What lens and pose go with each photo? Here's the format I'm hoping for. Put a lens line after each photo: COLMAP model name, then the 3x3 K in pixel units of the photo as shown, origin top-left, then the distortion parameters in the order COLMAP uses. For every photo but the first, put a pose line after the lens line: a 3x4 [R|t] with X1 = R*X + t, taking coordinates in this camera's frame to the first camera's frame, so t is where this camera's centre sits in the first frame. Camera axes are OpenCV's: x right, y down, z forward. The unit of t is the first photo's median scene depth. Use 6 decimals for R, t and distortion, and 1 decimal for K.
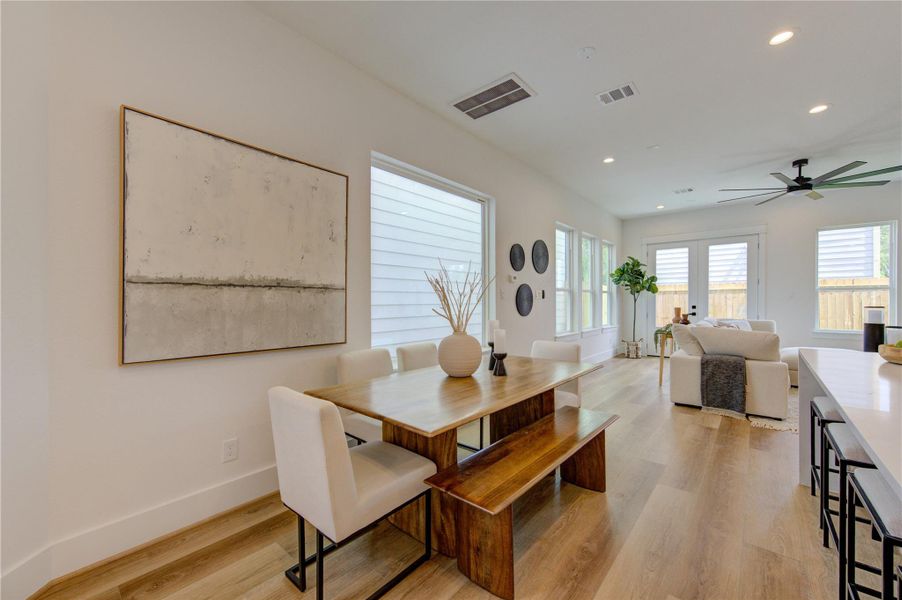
lens RADIAL K [[357.6, 0, 452.3], [0, 357.6, 302.8], [0, 0, 1]] dist [0.002829, -0.000734]
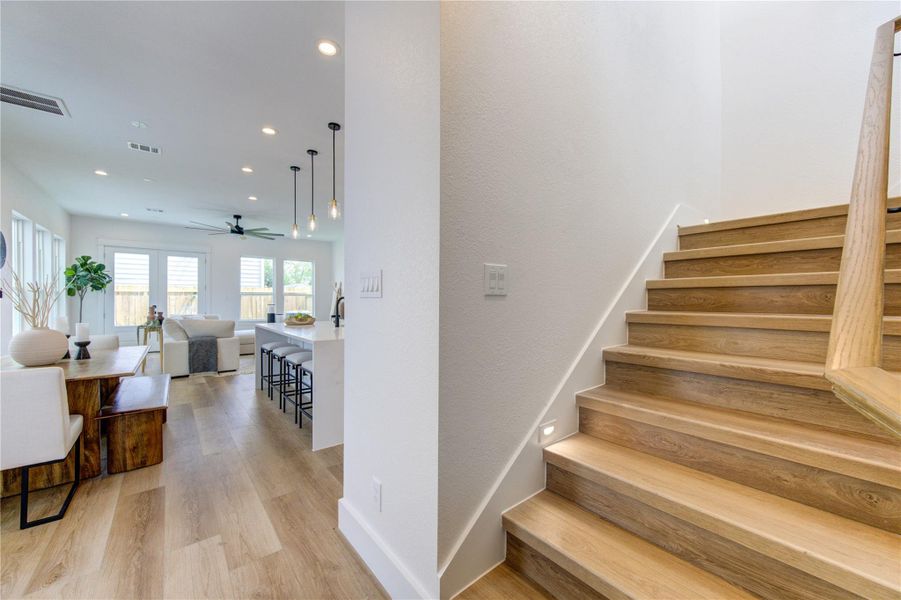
lens RADIAL K [[352.0, 0, 451.1], [0, 352.0, 301.2], [0, 0, 1]] dist [0.004806, -0.001439]
pose [[0.188275, 0.002778, 0.982112, -0.451830], [0.004524, 0.999983, -0.003696, 0.004381], [-0.982106, 0.005139, 0.188260, -0.274058]]
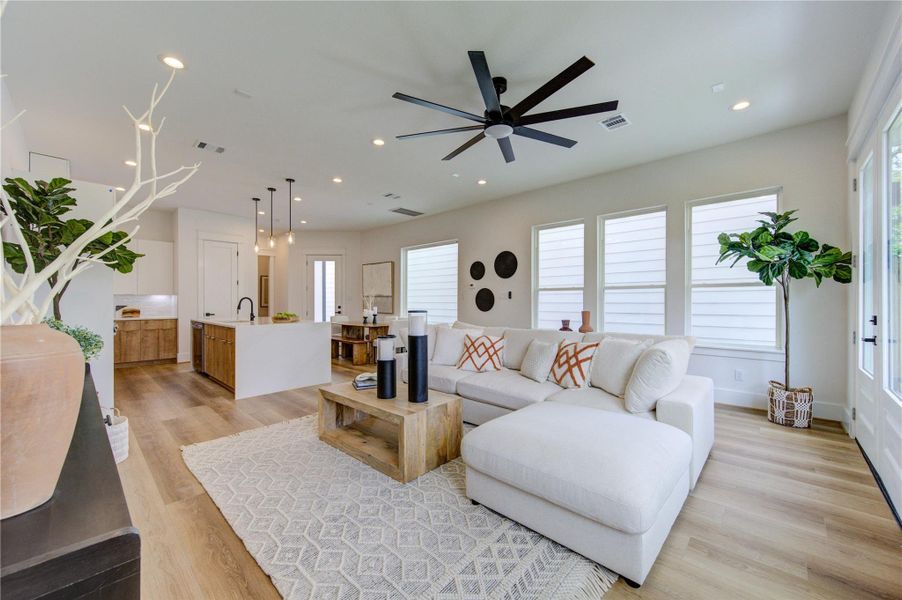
lens RADIAL K [[352.4, 0, 448.2], [0, 352.4, 301.1], [0, 0, 1]] dist [0.004806, -0.001439]
pose [[-0.059615, 0.005143, -0.998208, 1.720609], [-0.005333, 0.999971, 0.005471, -0.010477], [0.998207, 0.005650, -0.059585, 1.028374]]
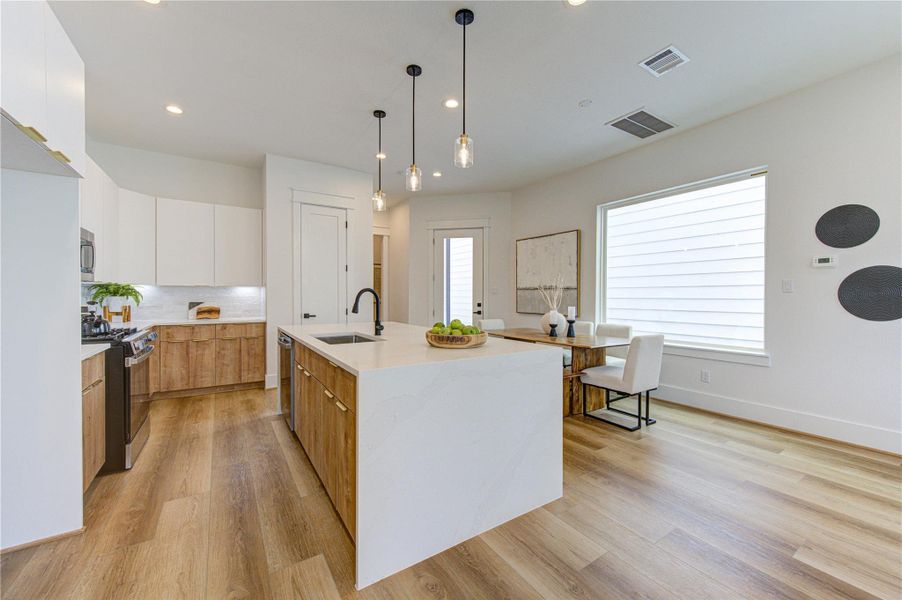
lens RADIAL K [[352.4, 0, 452.3], [0, 352.4, 299.1], [0, 0, 1]] dist [0.004806, -0.001439]
pose [[-0.284975, 0.012990, -0.958447, 1.047814], [-0.005759, 0.999867, 0.015264, -0.004216], [0.958518, 0.009870, -0.284862, 0.544438]]
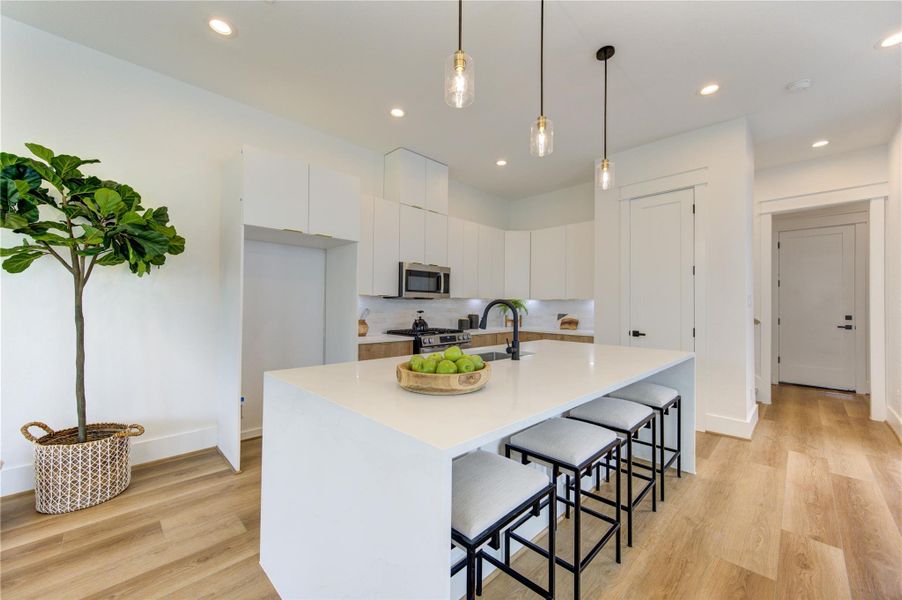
lens RADIAL K [[352.4, 0, 450.0], [0, 352.4, 302.5], [0, 0, 1]] dist [0.004806, -0.001439]
pose [[-0.996907, -0.004035, 0.078483, 0.517338], [-0.004449, 0.999977, -0.005097, -0.005900], [-0.078461, -0.005431, -0.996902, 0.738362]]
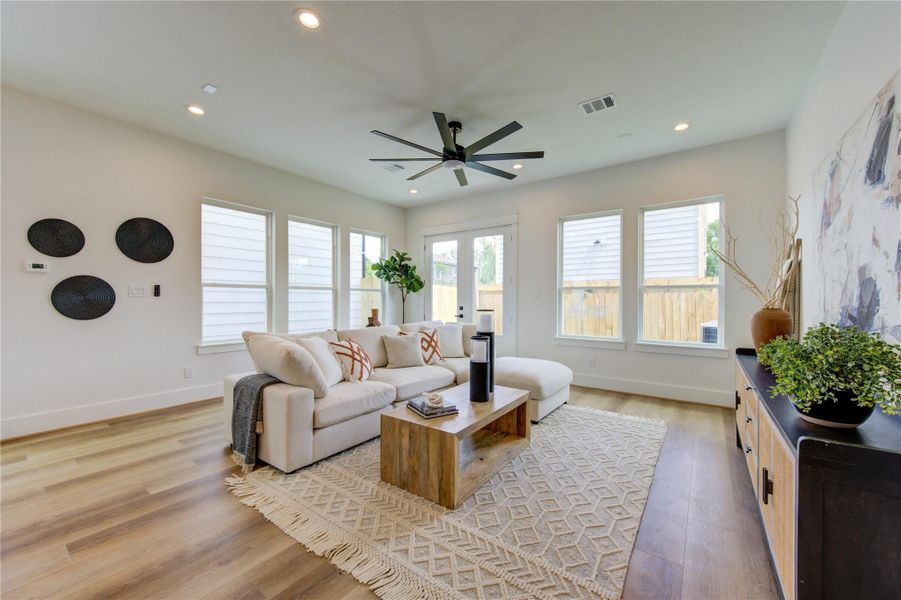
lens RADIAL K [[352.0, 0, 453.7], [0, 352.0, 301.6], [0, 0, 1]] dist [0.004806, -0.001439]
pose [[0.996658, 0.006122, 0.081460, 0.976199], [-0.006030, 0.999981, -0.001367, -0.004119], [-0.081466, 0.000871, 0.996676, 0.243387]]
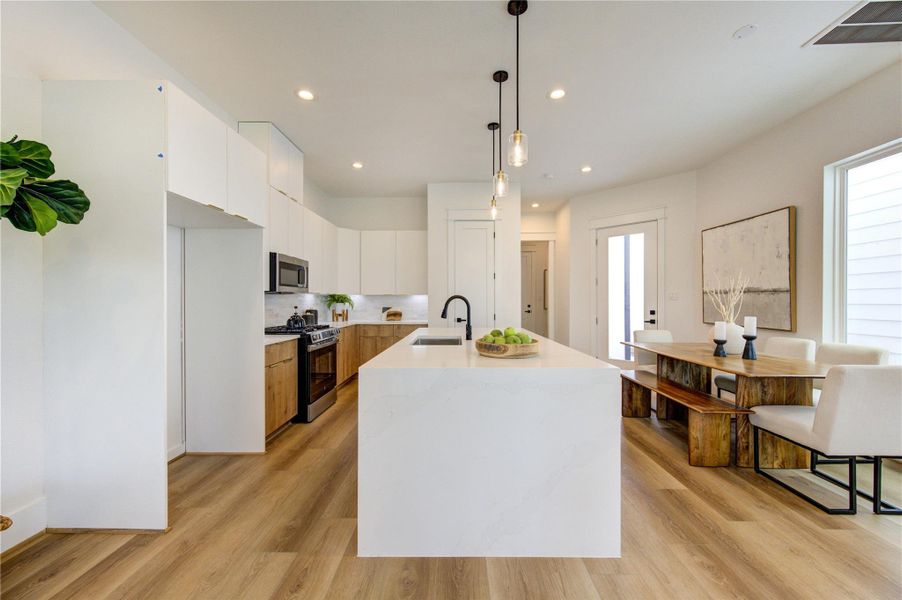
lens RADIAL K [[352.4, 0, 456.3], [0, 352.4, 300.9], [0, 0, 1]] dist [0.004806, -0.001439]
pose [[-0.765195, 0.004384, -0.643783, 0.920748], [0.001670, 0.999987, 0.004825, -0.005435], [0.643796, 0.002617, -0.765193, 0.734317]]
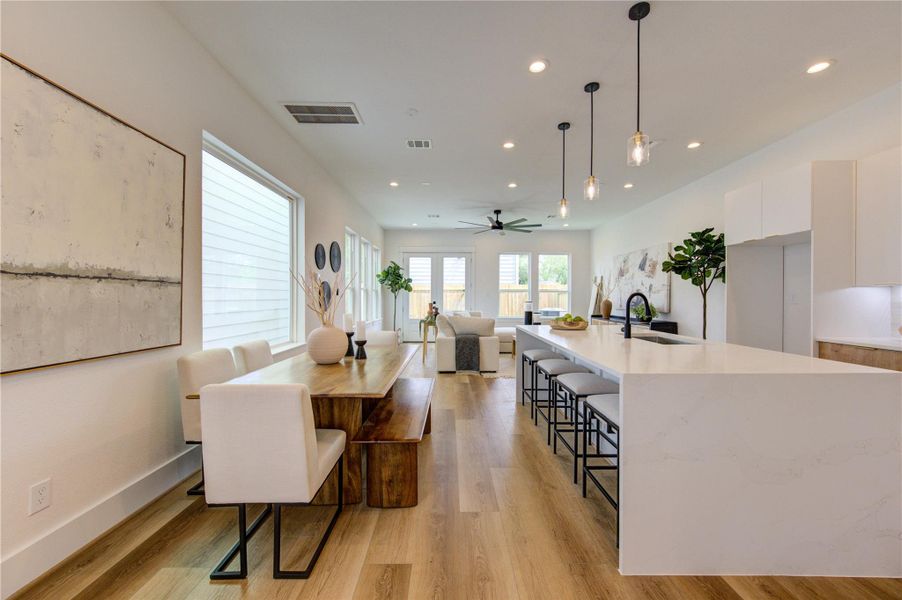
lens RADIAL K [[352.4, 0, 453.1], [0, 352.4, 298.6], [0, 0, 1]] dist [0.004806, -0.001439]
pose [[0.754602, 0.003418, 0.656174, -0.220973], [-0.001967, 0.999994, -0.002946, 0.000746], [-0.656180, 0.000932, 0.754604, -0.057074]]
